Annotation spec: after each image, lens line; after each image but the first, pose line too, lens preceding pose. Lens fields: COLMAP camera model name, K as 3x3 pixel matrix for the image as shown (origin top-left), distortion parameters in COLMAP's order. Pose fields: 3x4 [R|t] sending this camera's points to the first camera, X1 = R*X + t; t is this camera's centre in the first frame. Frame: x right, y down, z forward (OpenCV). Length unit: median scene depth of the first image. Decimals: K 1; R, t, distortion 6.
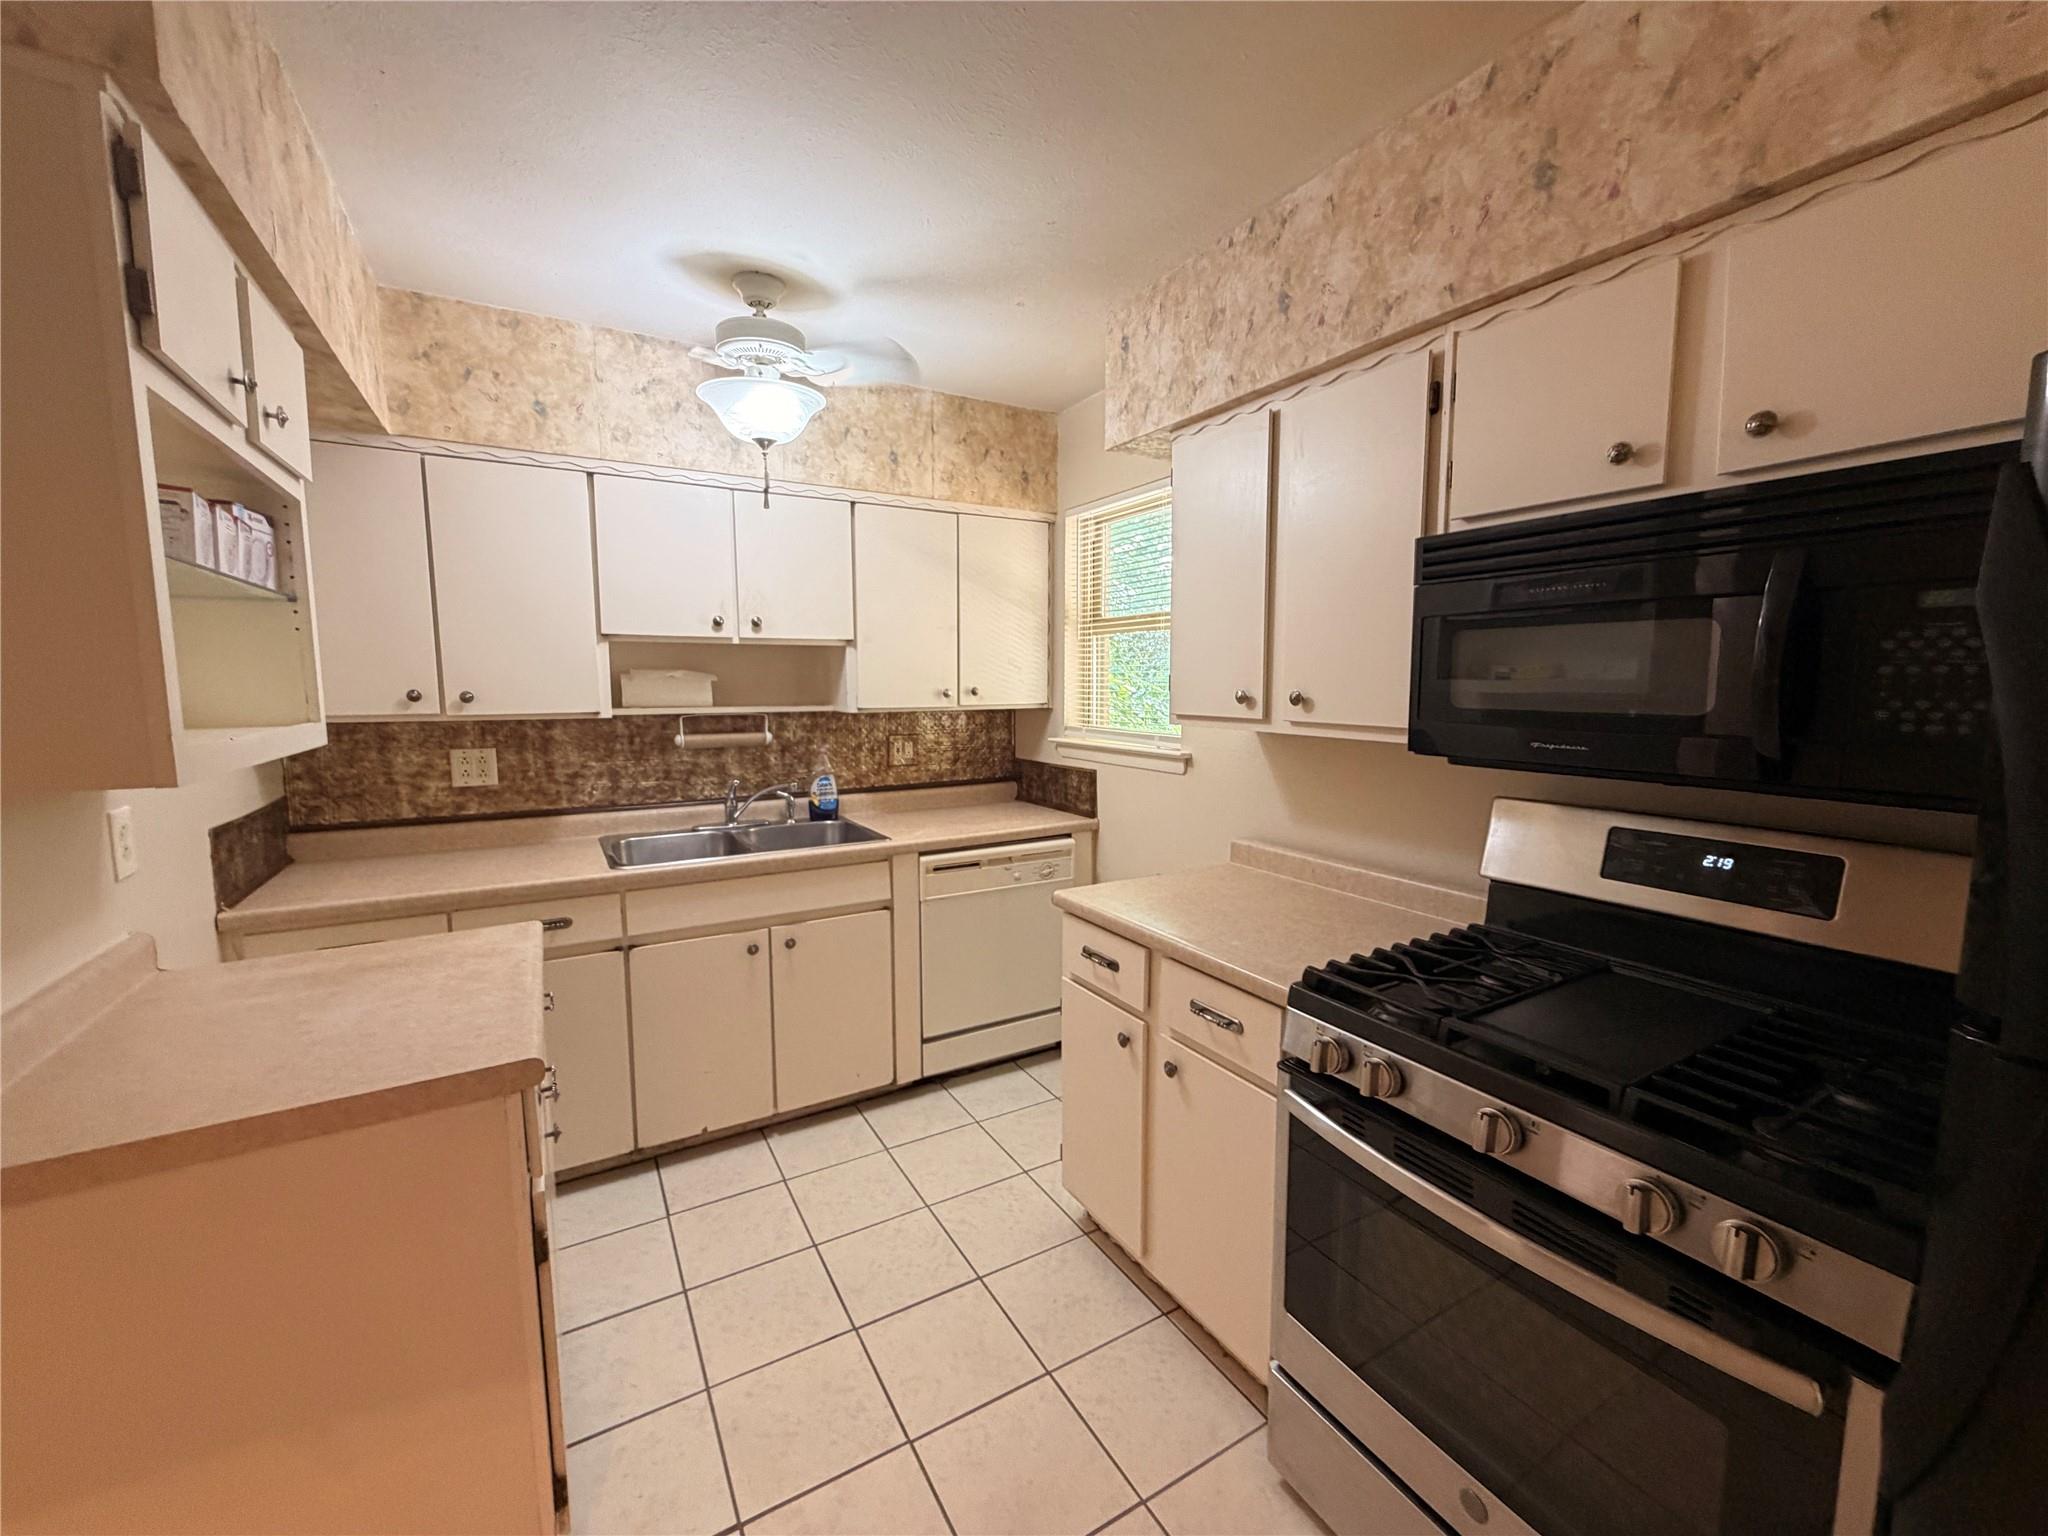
lens RADIAL K [[818.6, 0, 1017.1], [0, 818.6, 766.1], [0, 0, 1]] dist [0.010278, 0.000038]
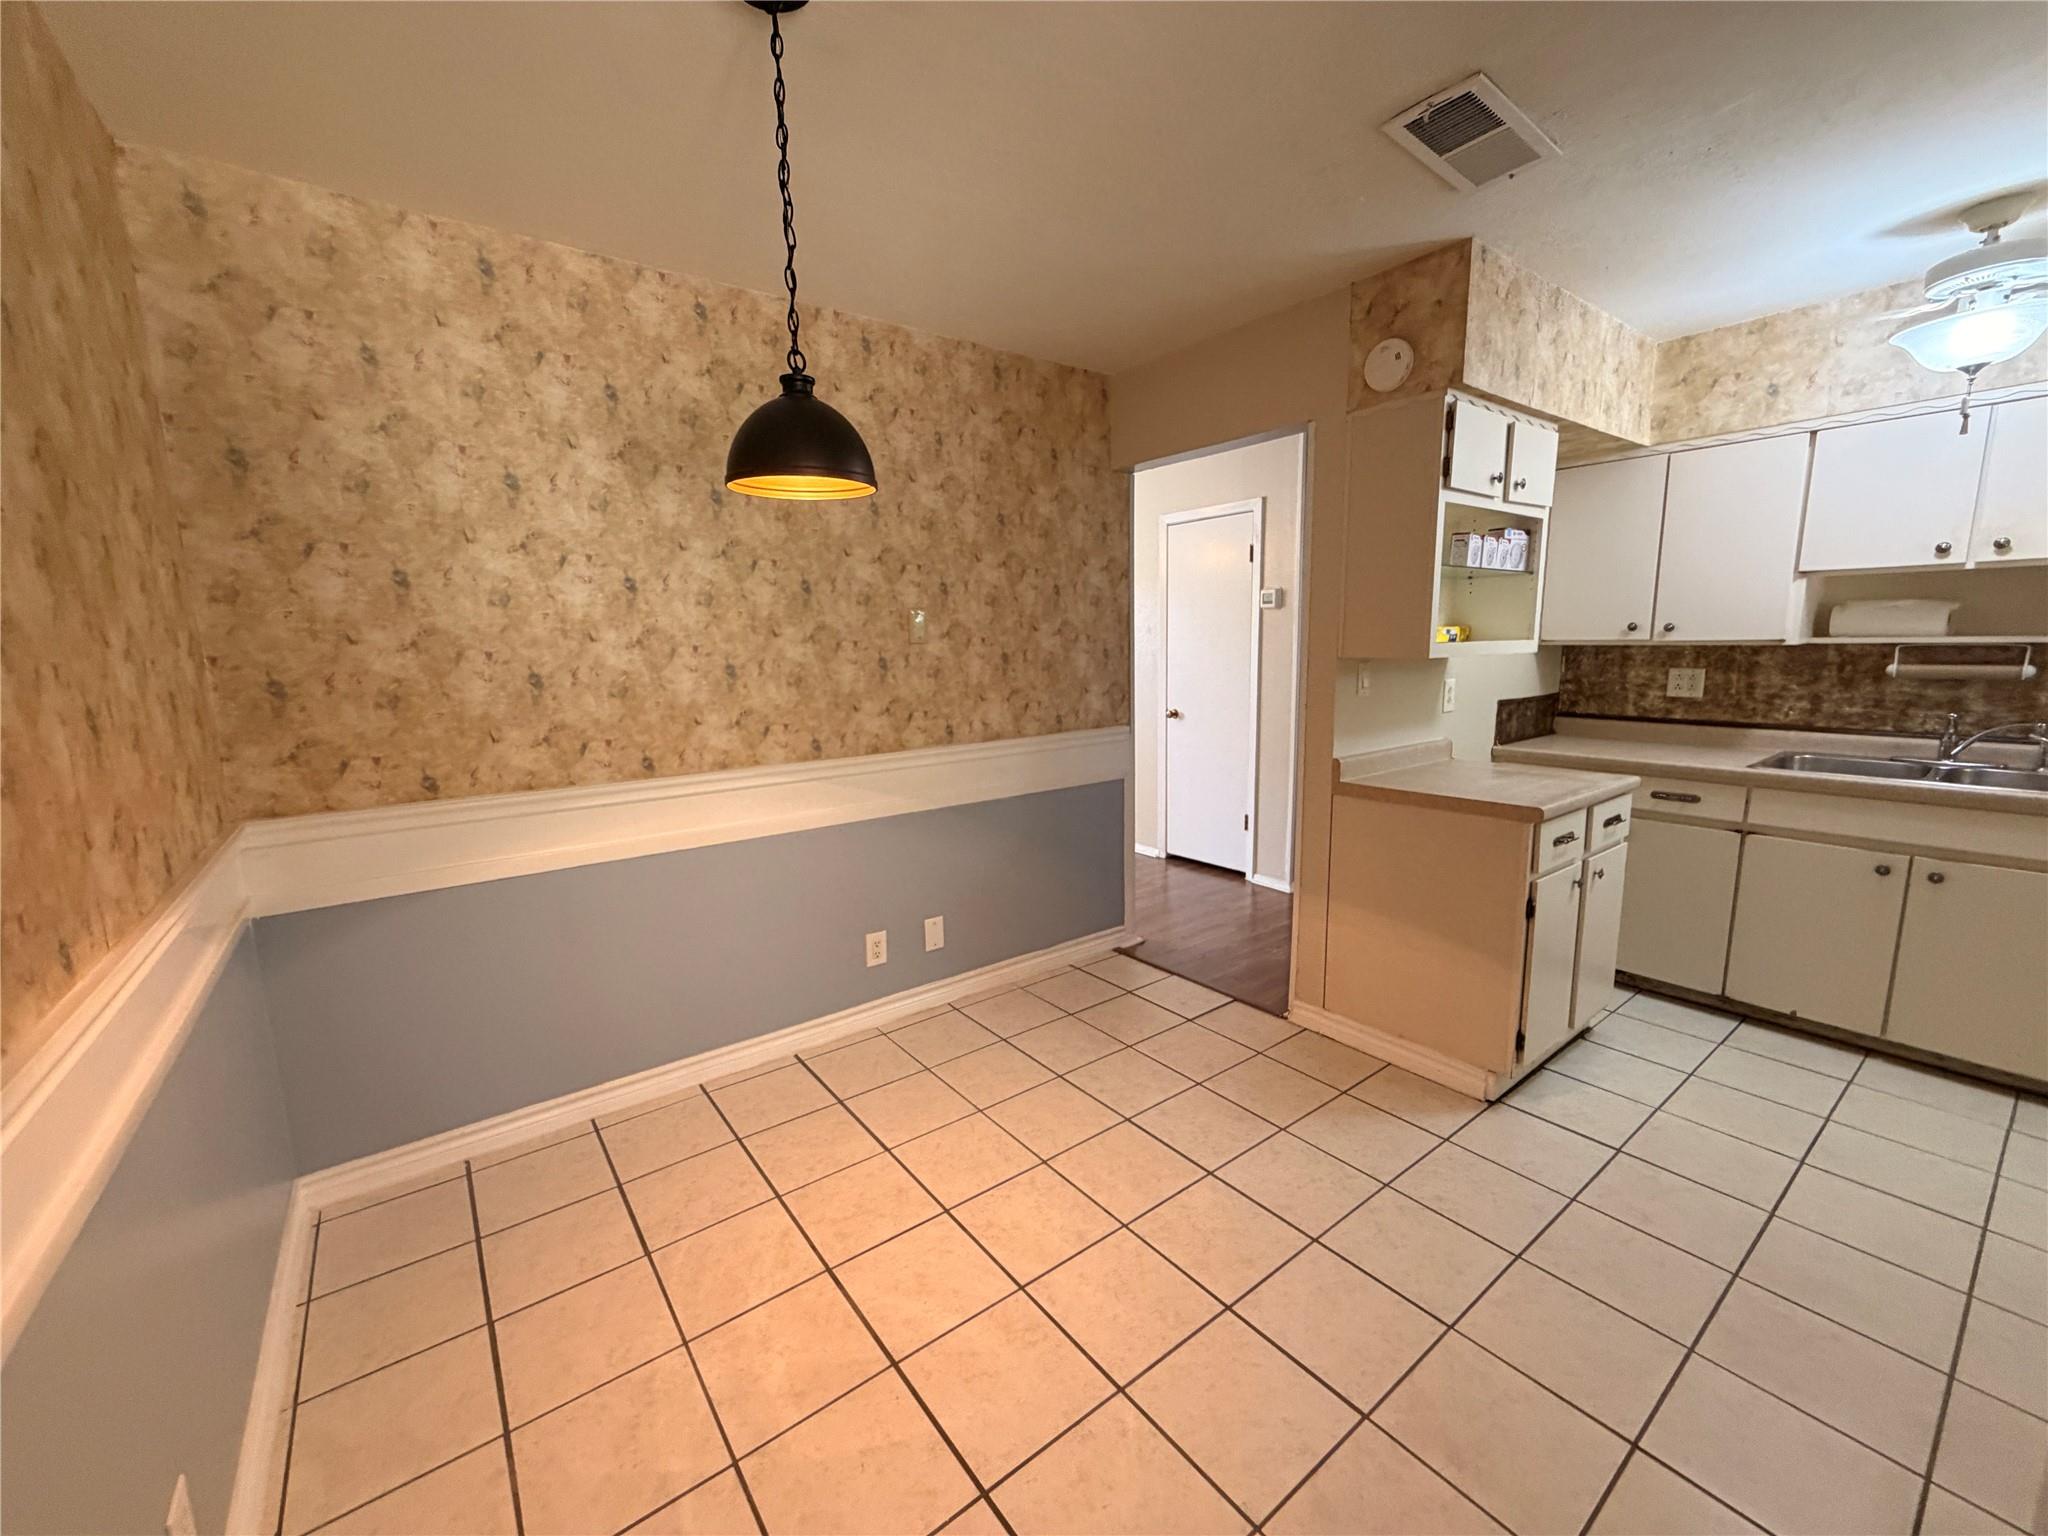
lens RADIAL K [[818.6, 0, 1017.1], [0, 818.6, 766.1], [0, 0, 1]] dist [0.010278, 0.000038]
pose [[0.122055, 0.154432, -0.980435, 0.538436], [-0.087981, 0.985616, 0.144296, 0.038219], [0.988616, 0.068648, 0.133887, -0.227091]]
